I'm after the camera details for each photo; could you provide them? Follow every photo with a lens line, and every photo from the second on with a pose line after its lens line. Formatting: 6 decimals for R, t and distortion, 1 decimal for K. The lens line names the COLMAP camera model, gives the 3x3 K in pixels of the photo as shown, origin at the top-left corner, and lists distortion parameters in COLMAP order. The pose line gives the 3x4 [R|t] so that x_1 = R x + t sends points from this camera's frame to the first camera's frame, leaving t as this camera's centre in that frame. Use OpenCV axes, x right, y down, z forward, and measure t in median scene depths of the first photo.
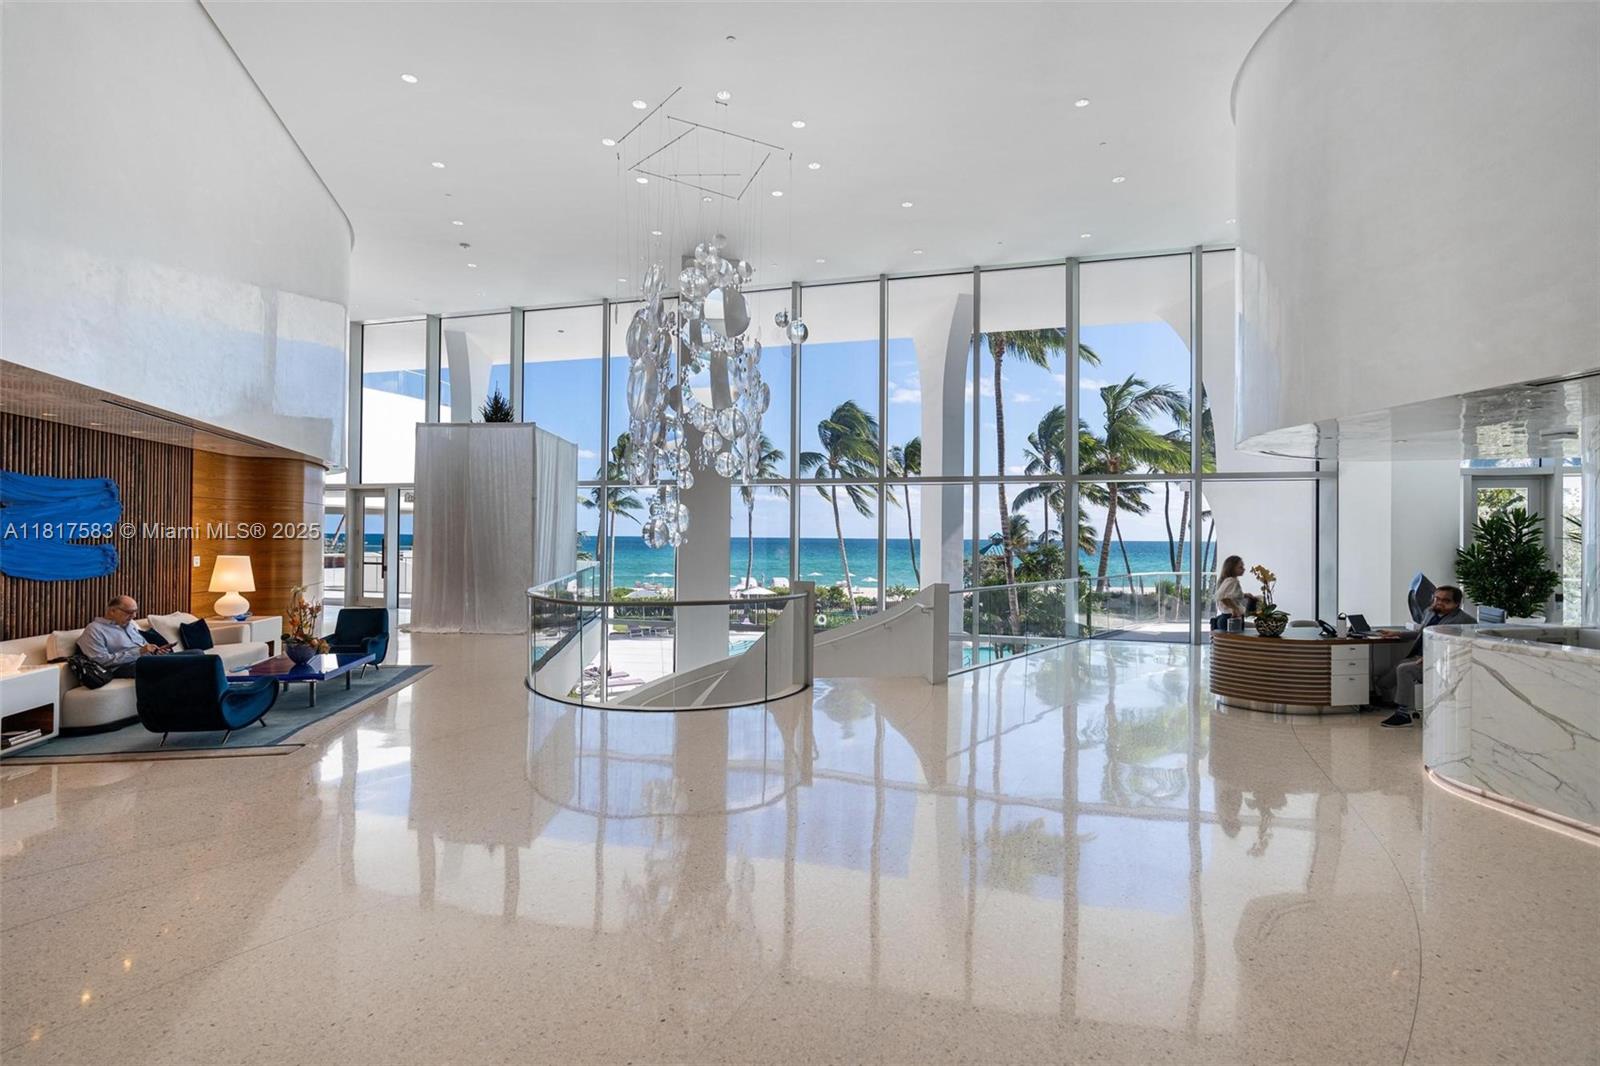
lens RADIAL K [[749.1, 0, 794.7], [0, 749.1, 529.1], [0, 0, 1]] dist [-0.004632, 0.000718]
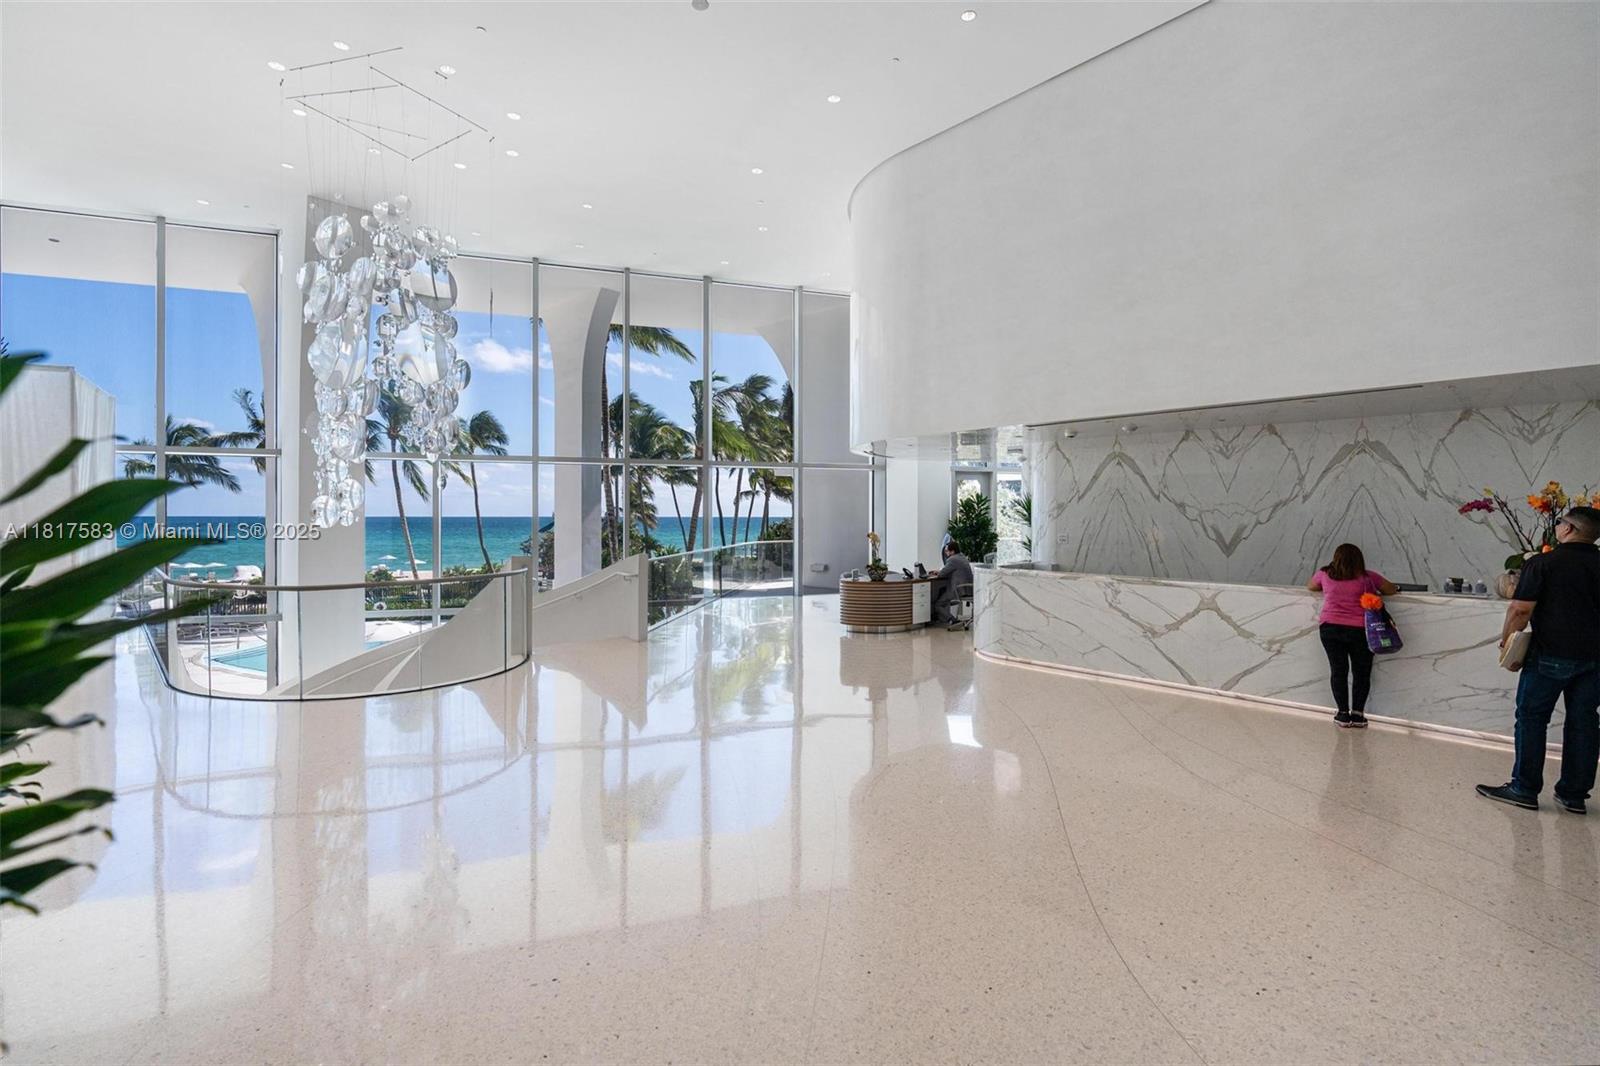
lens RADIAL K [[749.1, 0, 807.4], [0, 749.1, 527.1], [0, 0, 1]] dist [-0.004632, 0.000718]
pose [[0.817421, -0.017063, 0.575788, -0.228157], [0.000762, 0.999592, 0.028540, -0.001746], [-0.576041, -0.022890, 0.817101, -0.077344]]
